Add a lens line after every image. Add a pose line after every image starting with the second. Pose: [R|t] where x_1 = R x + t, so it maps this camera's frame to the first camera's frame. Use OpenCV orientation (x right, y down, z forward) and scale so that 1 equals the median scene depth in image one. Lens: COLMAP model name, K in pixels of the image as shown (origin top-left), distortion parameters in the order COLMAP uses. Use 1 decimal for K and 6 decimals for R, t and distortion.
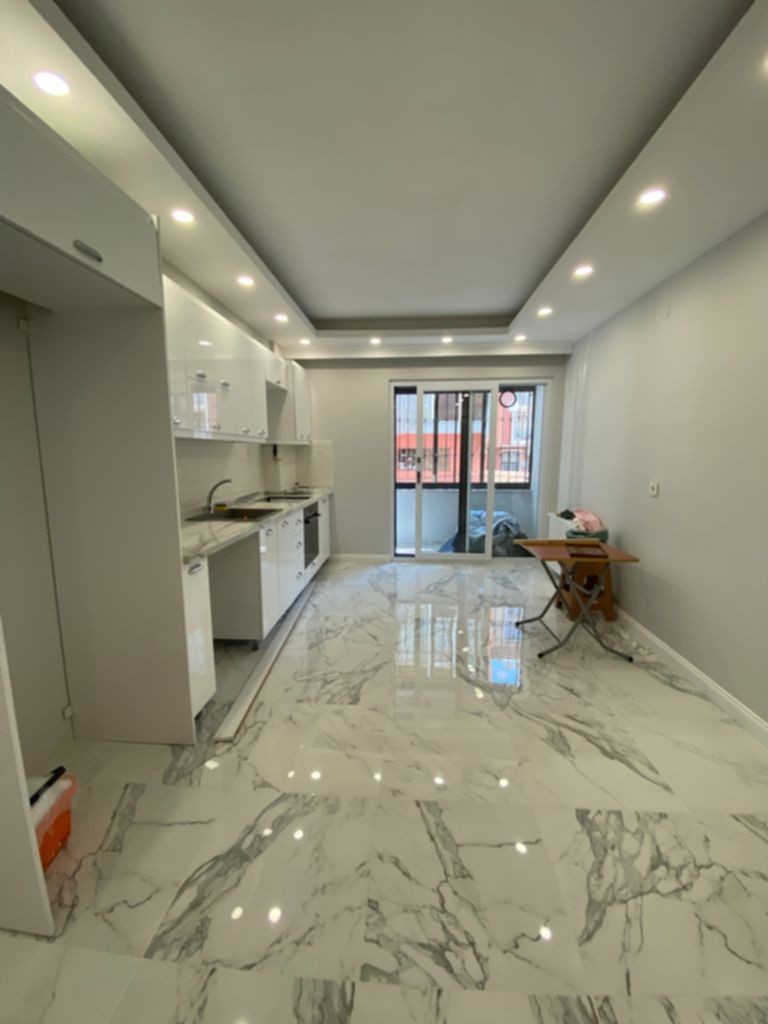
lens RADIAL K [[411.4, 0, 390.6], [0, 411.4, 508.3], [0, 0, 1]] dist [-0.004217, -0.004046]
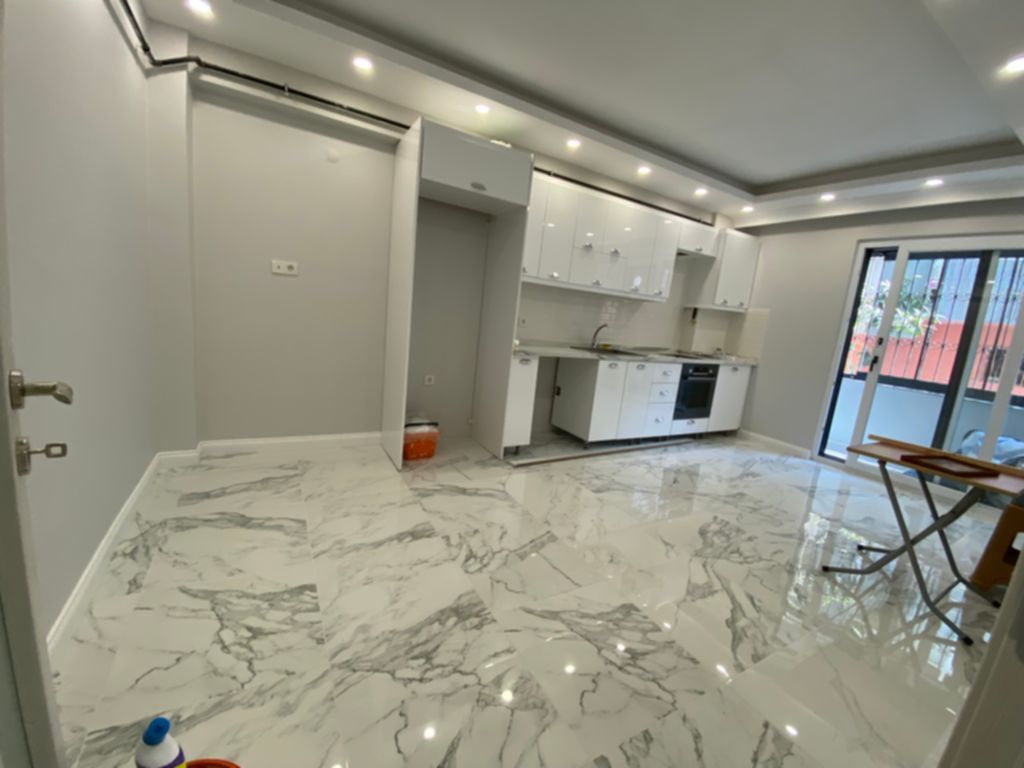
lens RADIAL K [[411.4, 0, 510.1], [0, 411.4, 380.8], [0, 0, 1]] dist [-0.004217, -0.004046]
pose [[0.549909, 0.200144, -0.810890, 0.410309], [-0.224467, 0.970561, 0.087331, 0.051047], [0.804496, 0.133994, 0.578646, 0.006305]]
